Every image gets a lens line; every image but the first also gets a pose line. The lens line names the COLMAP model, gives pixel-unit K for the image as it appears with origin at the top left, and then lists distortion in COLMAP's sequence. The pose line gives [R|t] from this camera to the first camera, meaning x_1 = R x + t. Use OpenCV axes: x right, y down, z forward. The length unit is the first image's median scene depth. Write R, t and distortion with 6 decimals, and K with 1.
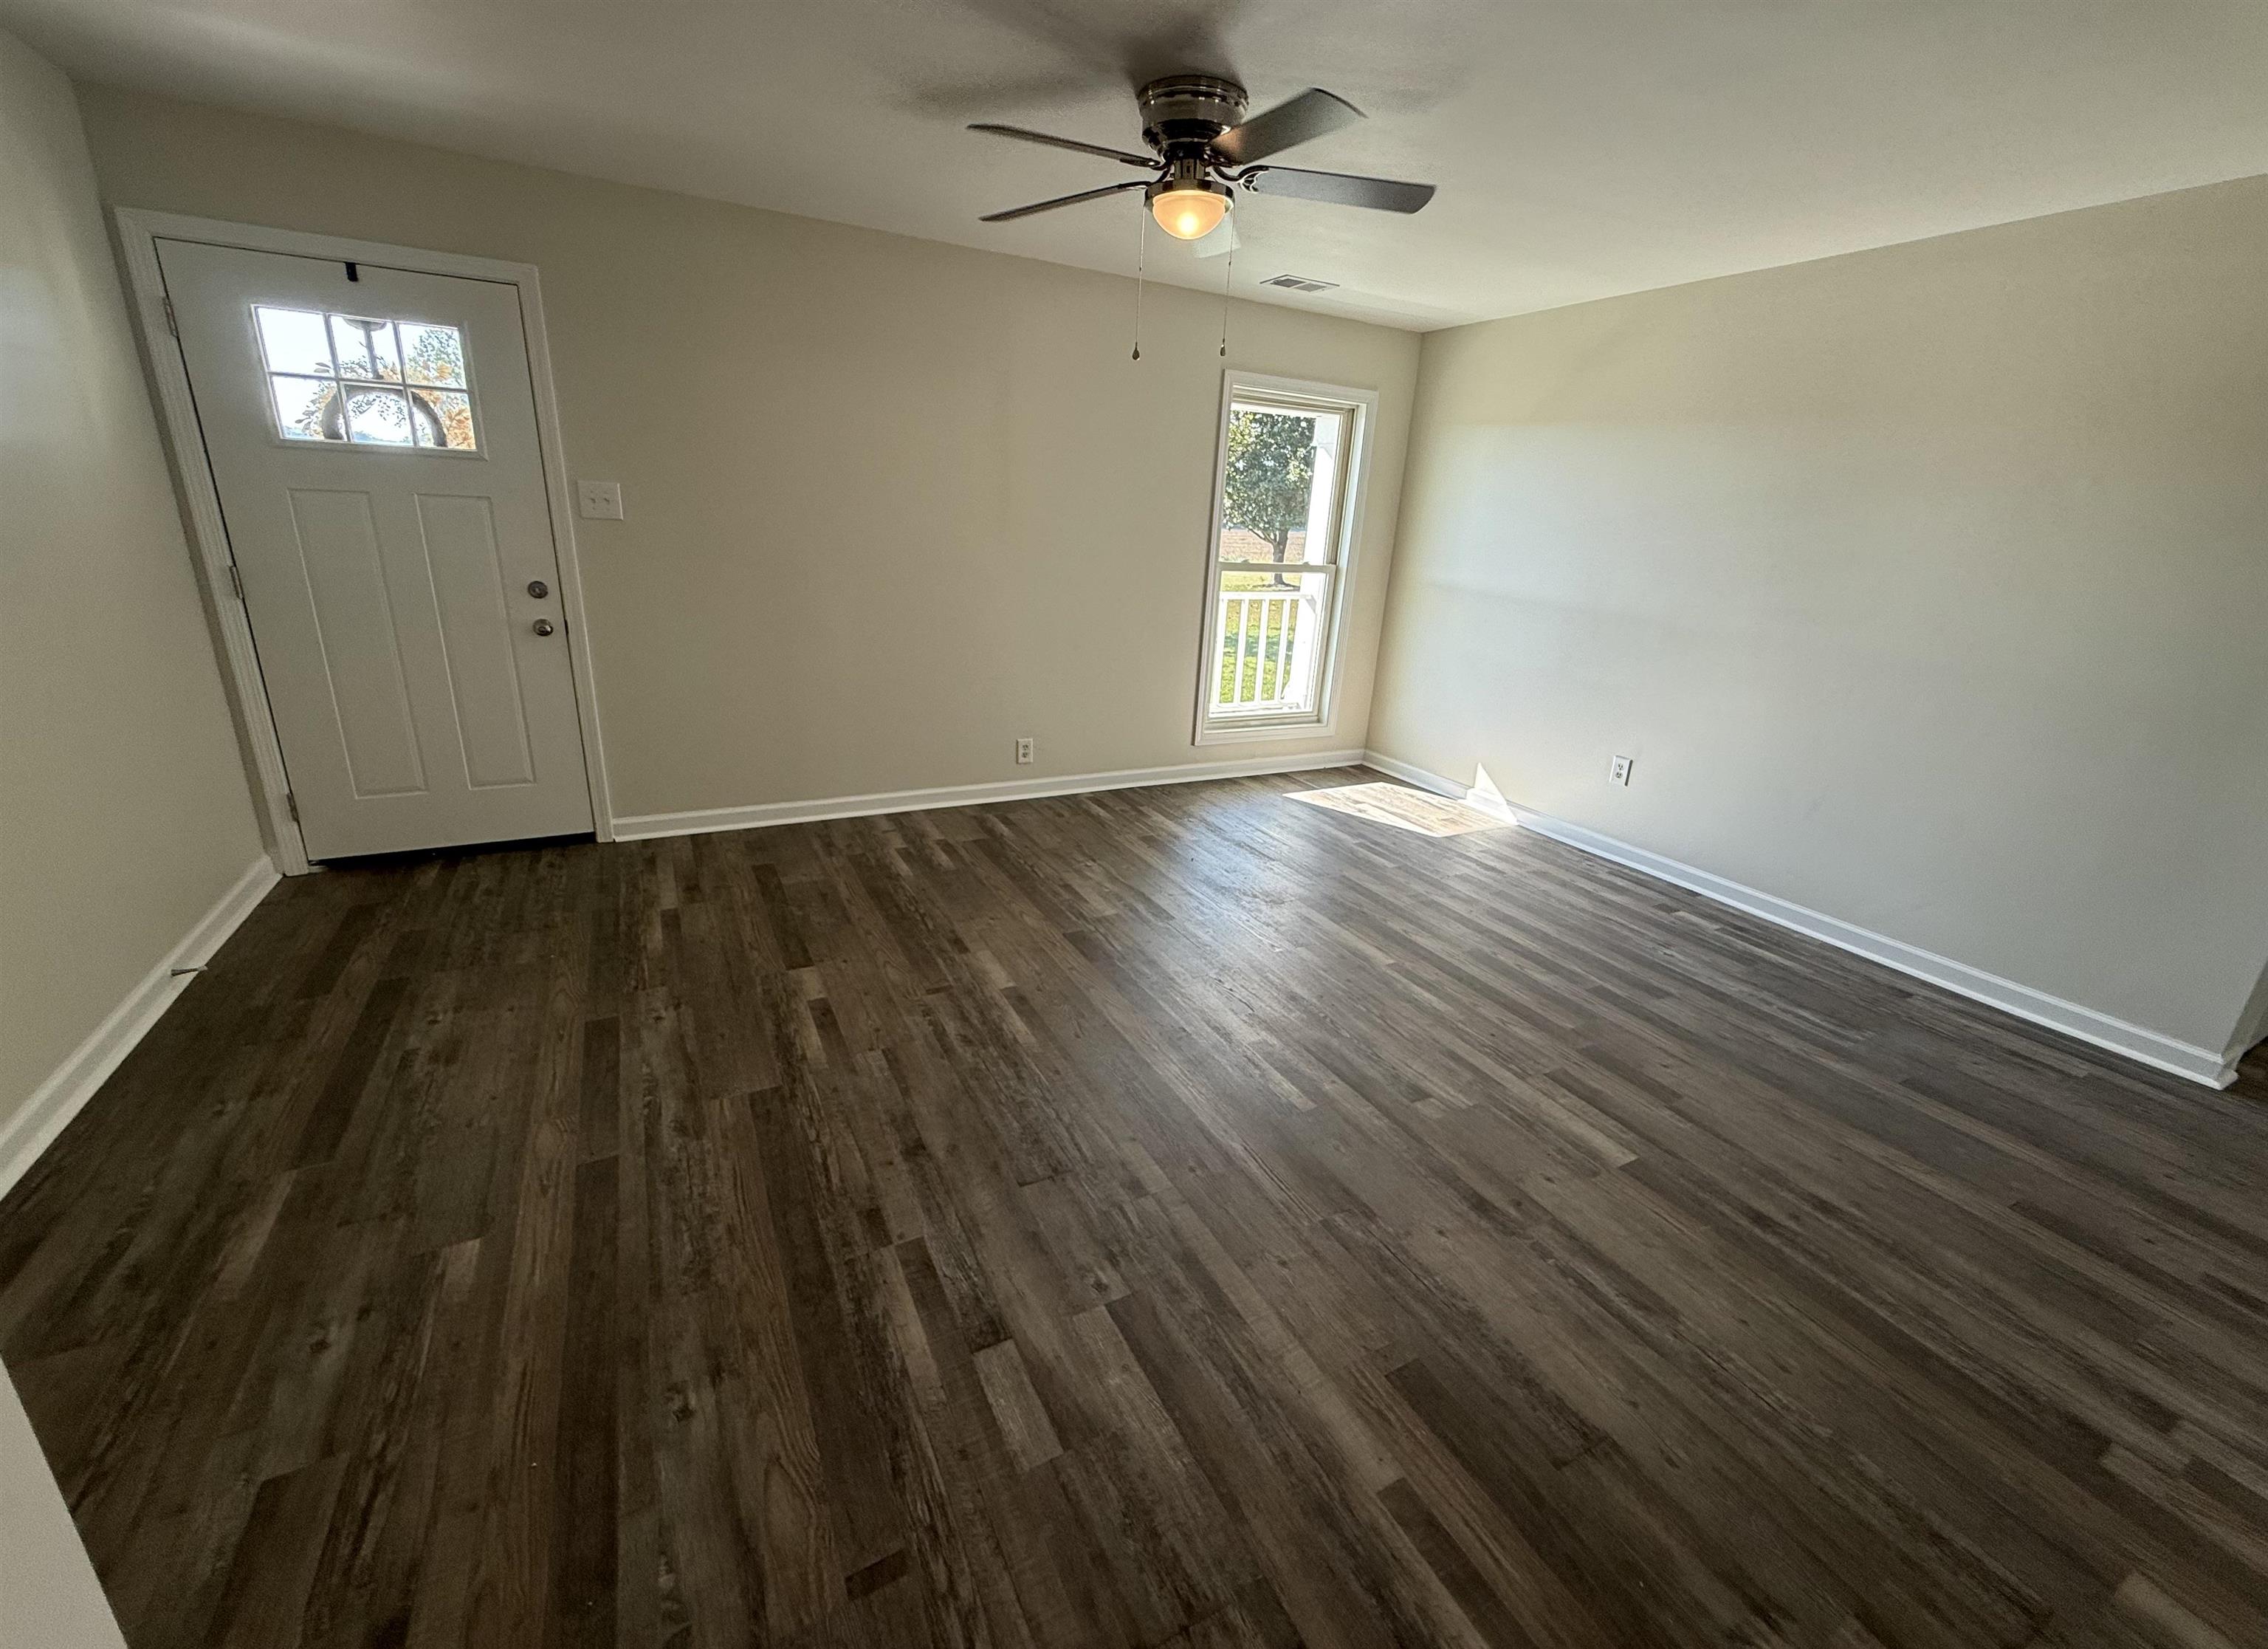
lens RADIAL K [[880.7, 0, 1129.9], [0, 880.7, 809.2], [0, 0, 1]] dist [-0.002681, -0.000391]
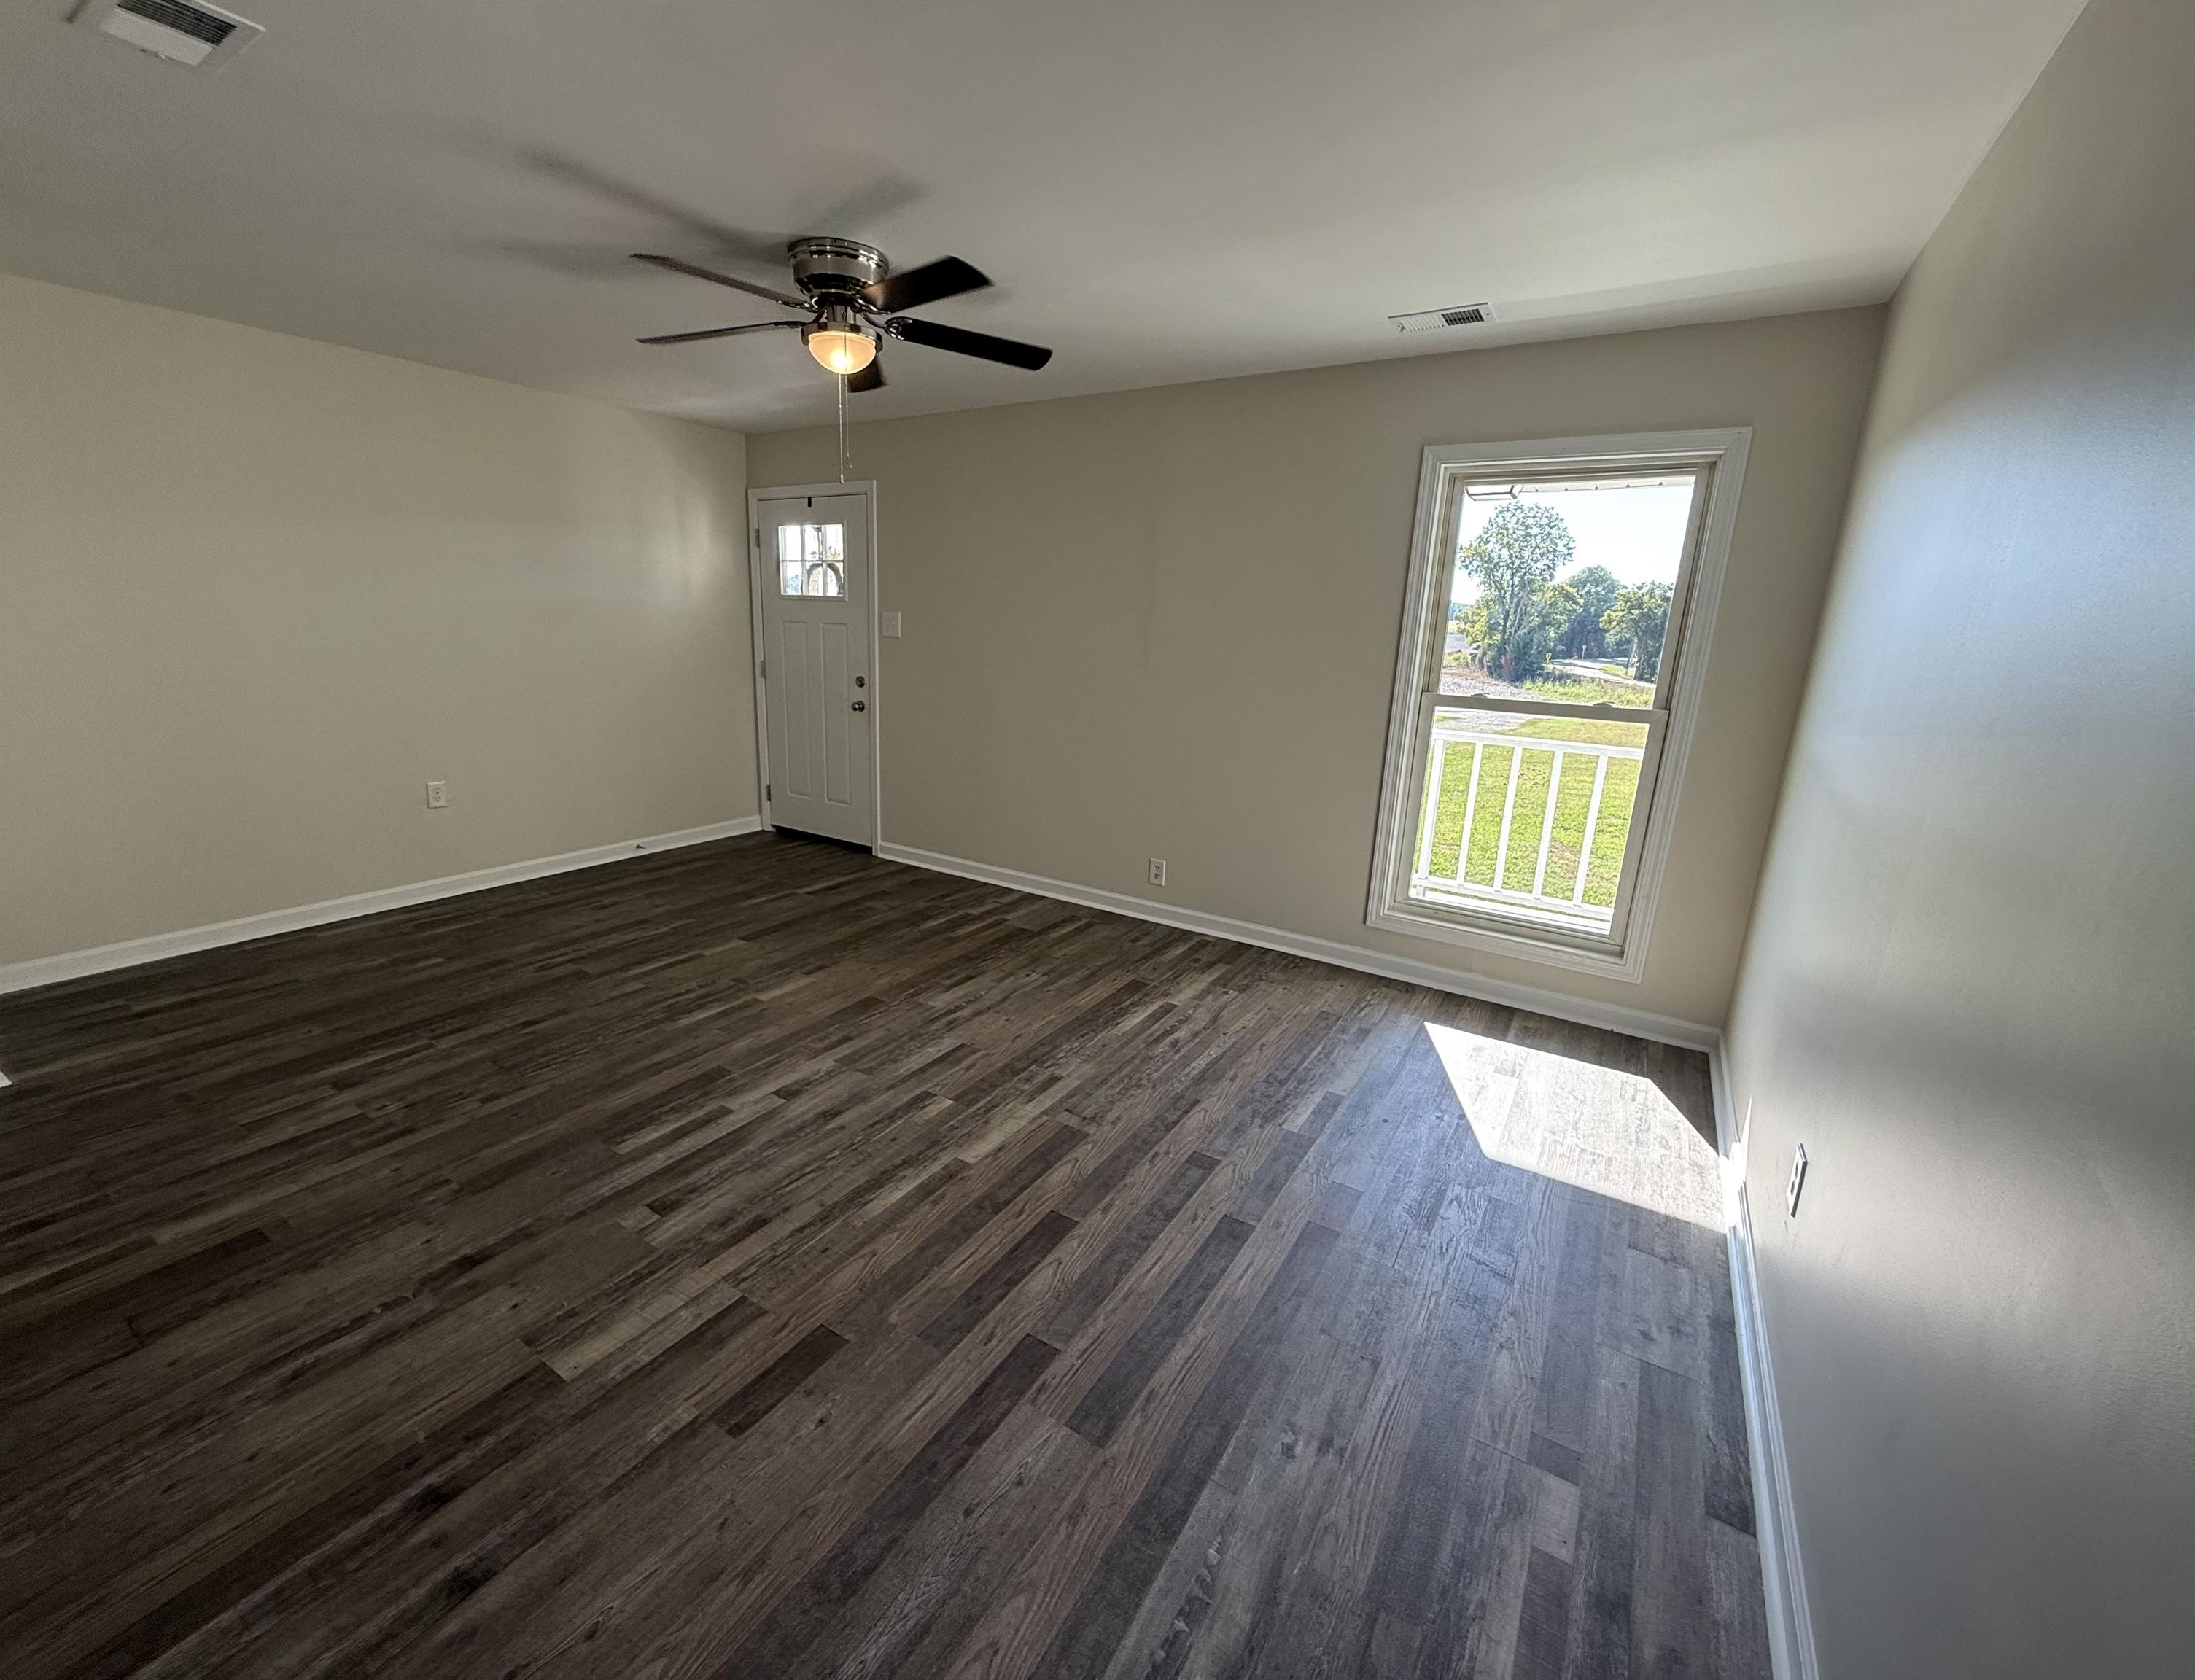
lens RADIAL K [[911.5, 0, 1088.6], [0, 911.5, 841.1], [0, 0, 1]] dist [0.002270, 0.000164]
pose [[0.492238, 0.176883, -0.852300, 0.934208], [-0.287519, 0.957220, 0.032604, -0.148373], [0.821605, 0.229004, 0.522037, 0.558305]]
